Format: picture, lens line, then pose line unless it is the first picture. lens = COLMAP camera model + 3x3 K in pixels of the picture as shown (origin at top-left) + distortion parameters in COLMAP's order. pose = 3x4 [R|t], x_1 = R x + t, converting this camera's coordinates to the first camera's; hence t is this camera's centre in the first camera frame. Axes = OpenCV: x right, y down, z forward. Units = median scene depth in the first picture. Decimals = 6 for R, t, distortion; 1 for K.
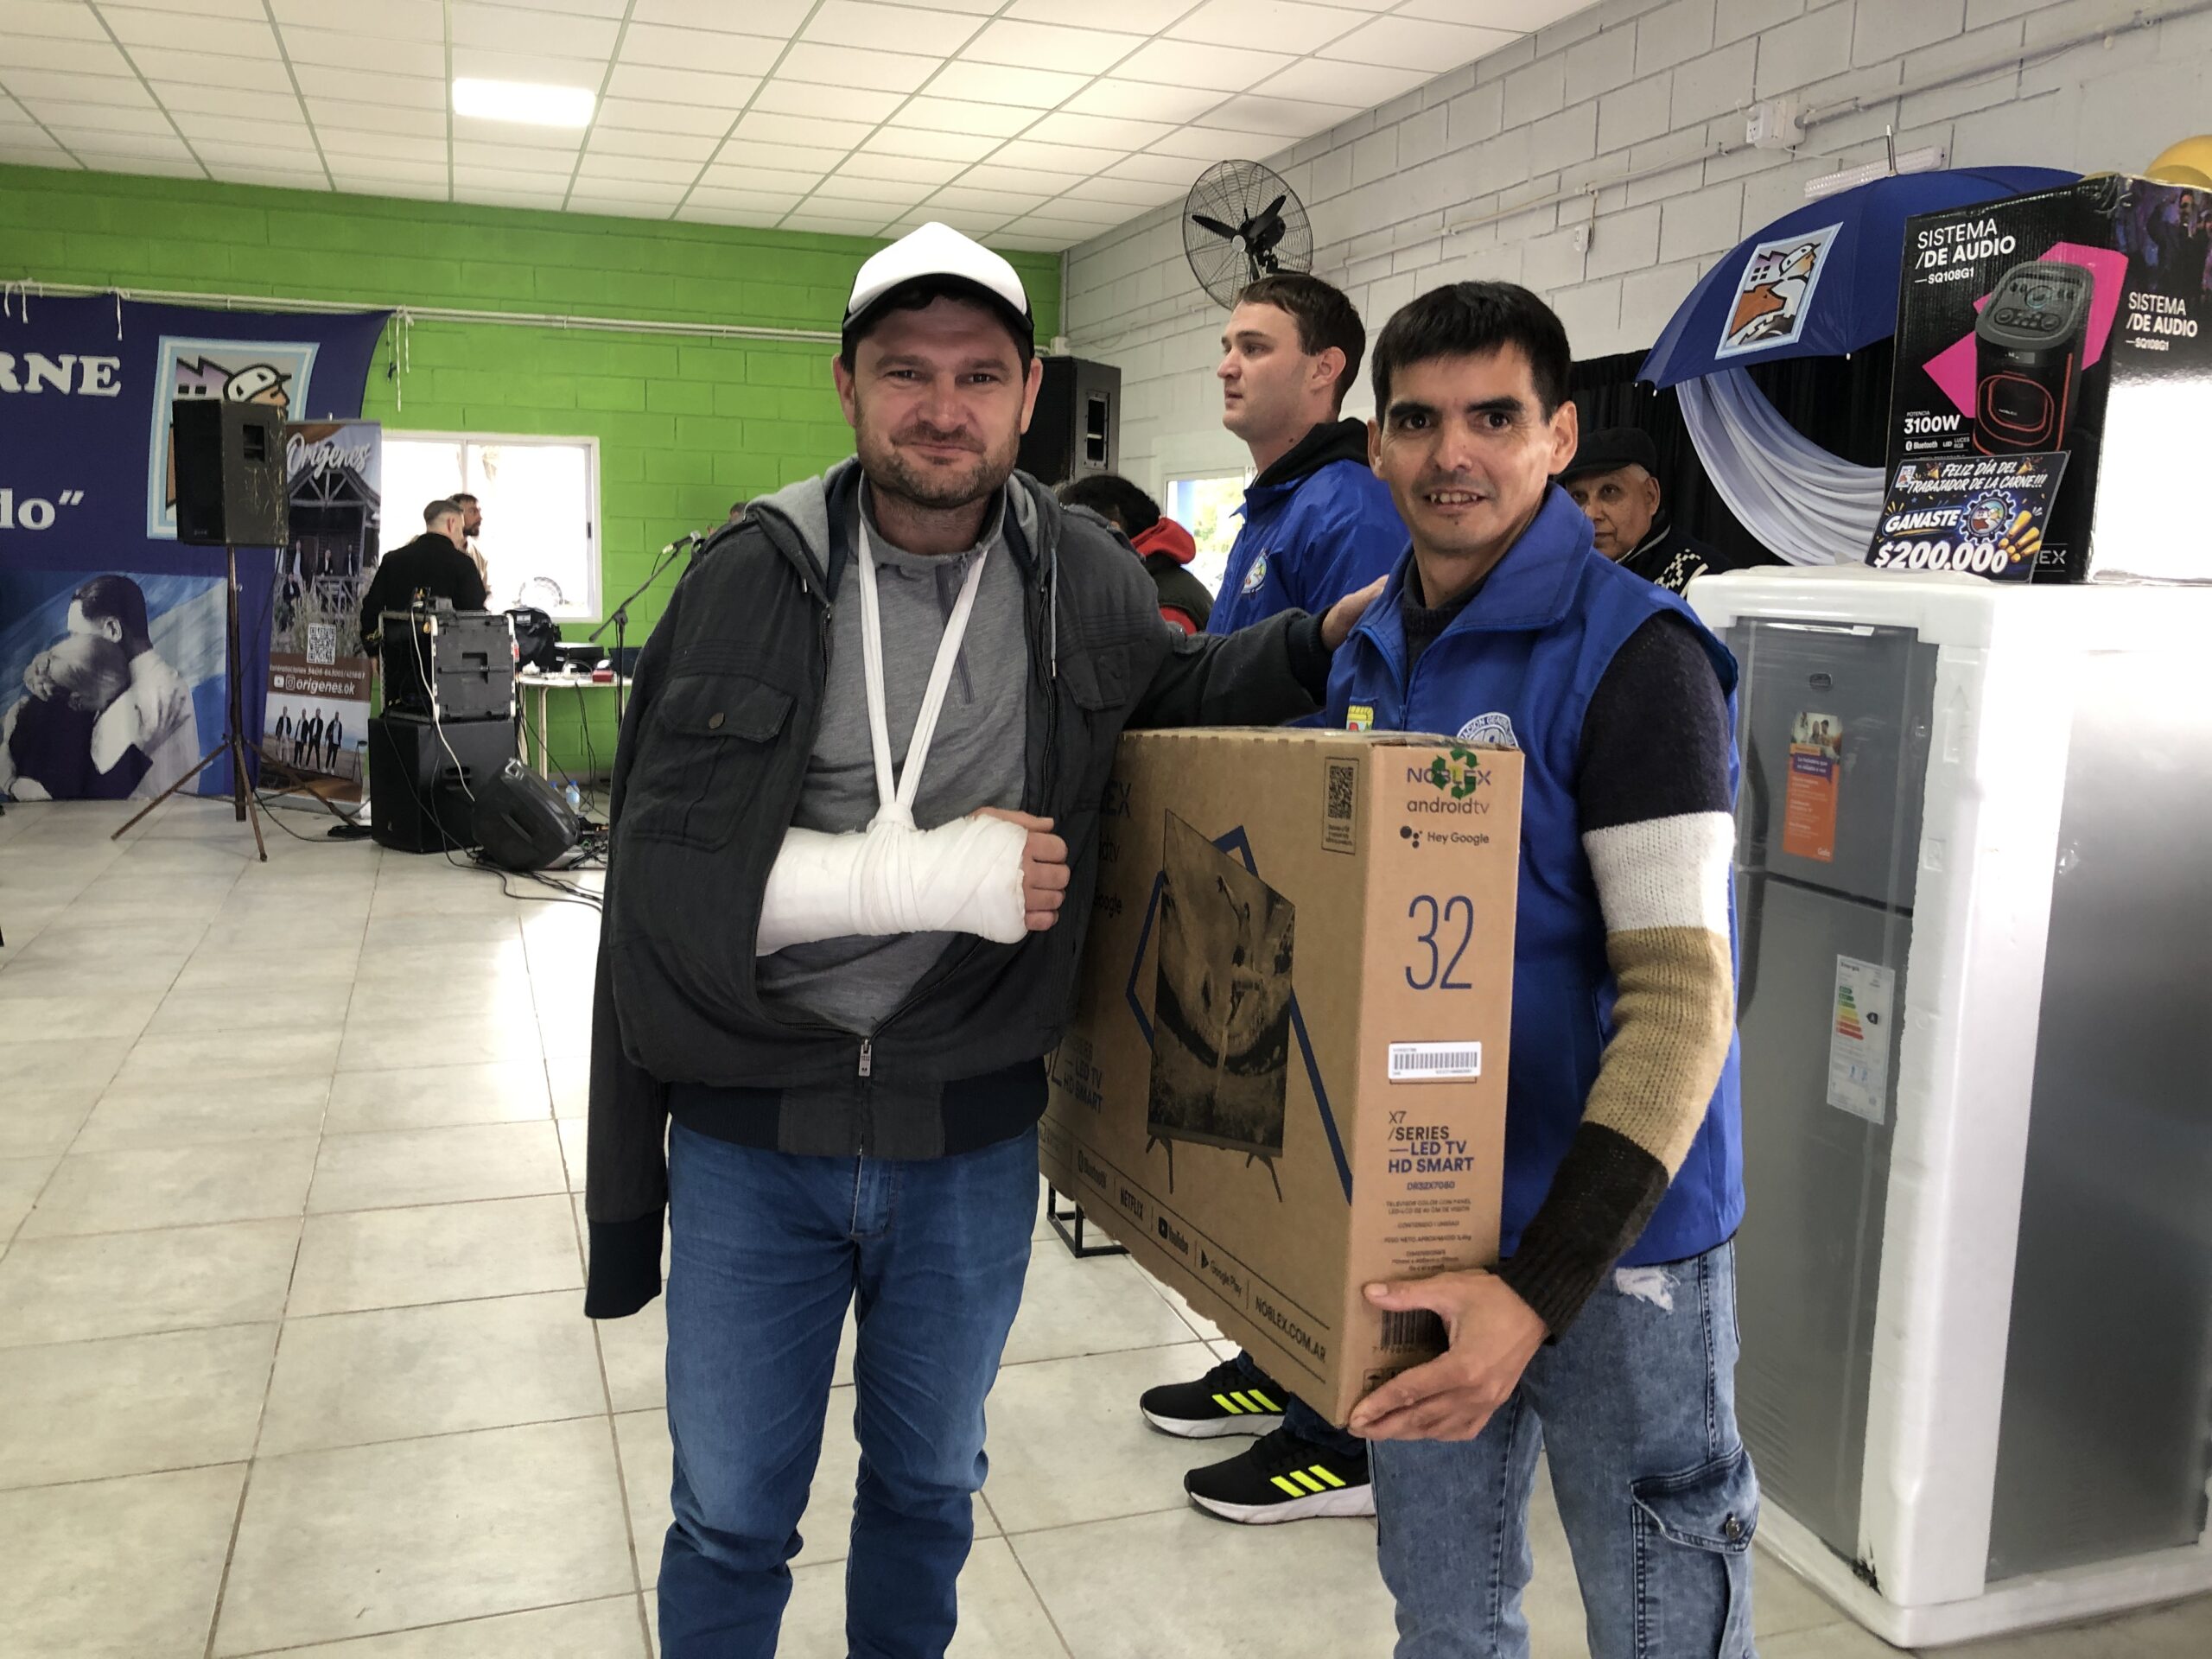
lens RADIAL K [[1836.3, 0, 1106.0], [0, 1836.3, 829.5], [0, 0, 1]] dist [0.006842, 0.002964]
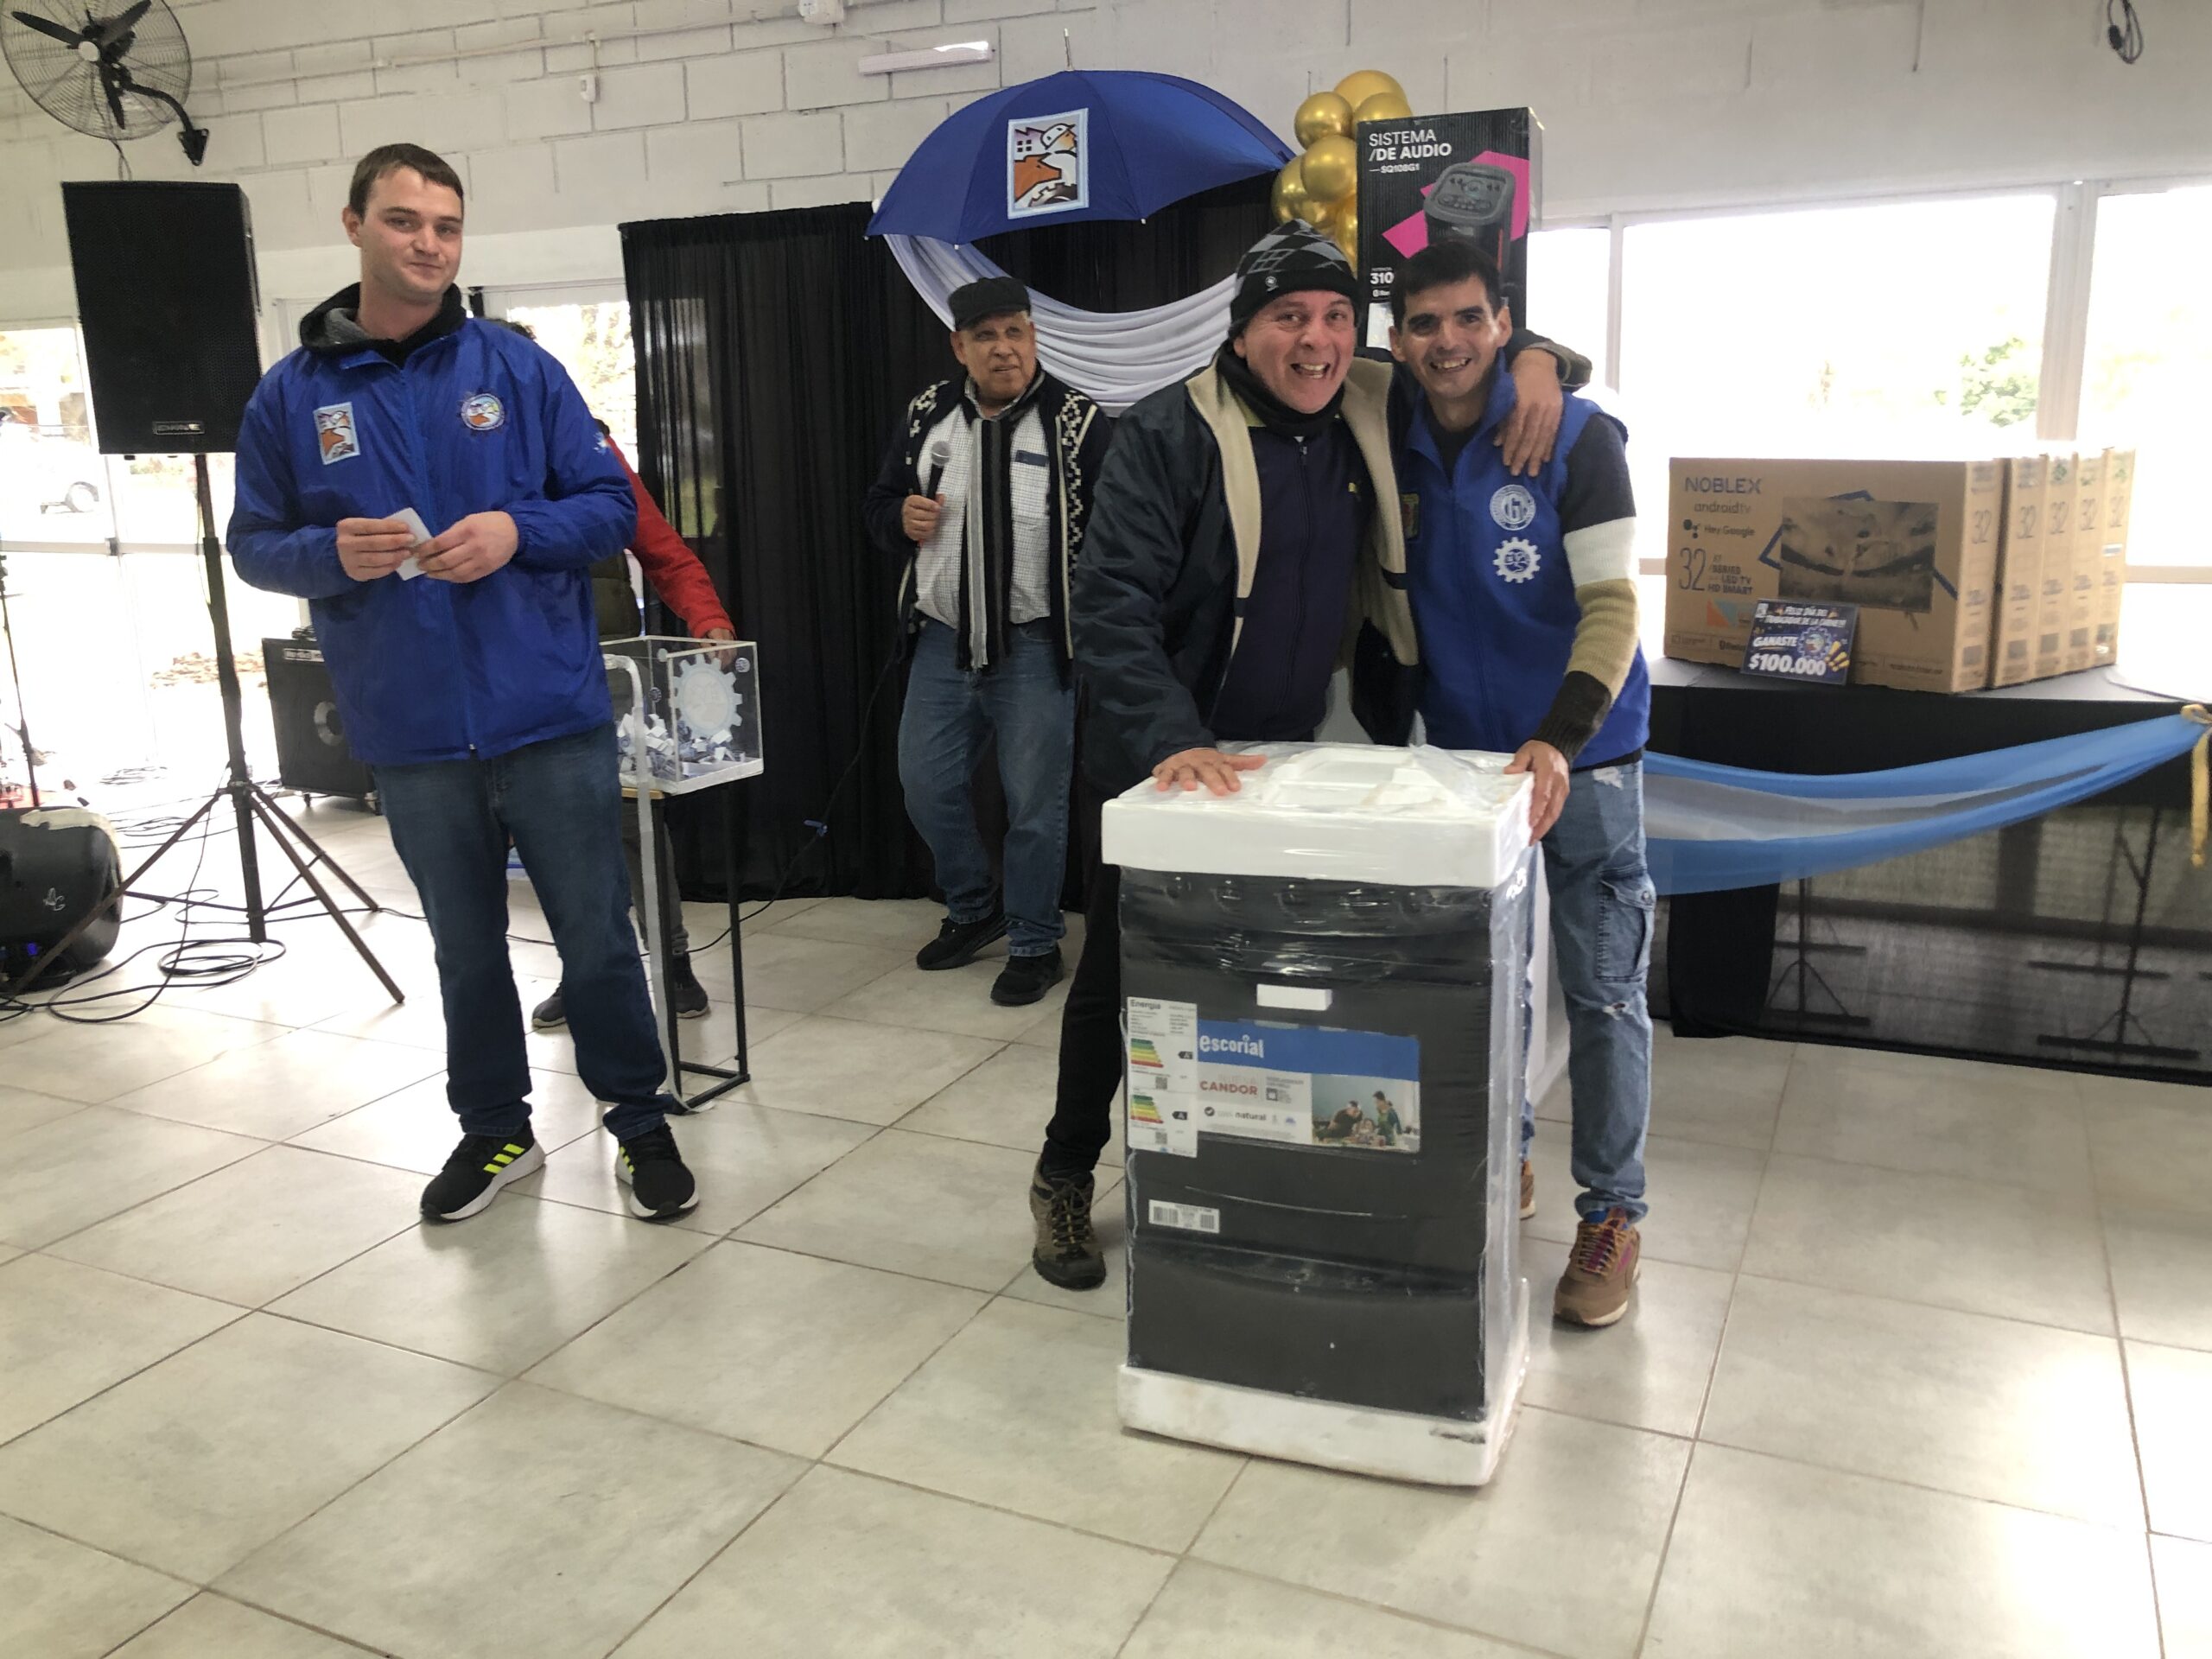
lens RADIAL K [[1823.3, 0, 1106.0], [0, 1823.3, 829.5], [0, 0, 1]] dist [-0.006985, -0.003019]
pose [[0.691402, -0.196519, 0.695229, -0.530828], [0.142084, 0.980488, 0.135851, -0.021862], [-0.708361, 0.004853, 0.705833, 0.136788]]
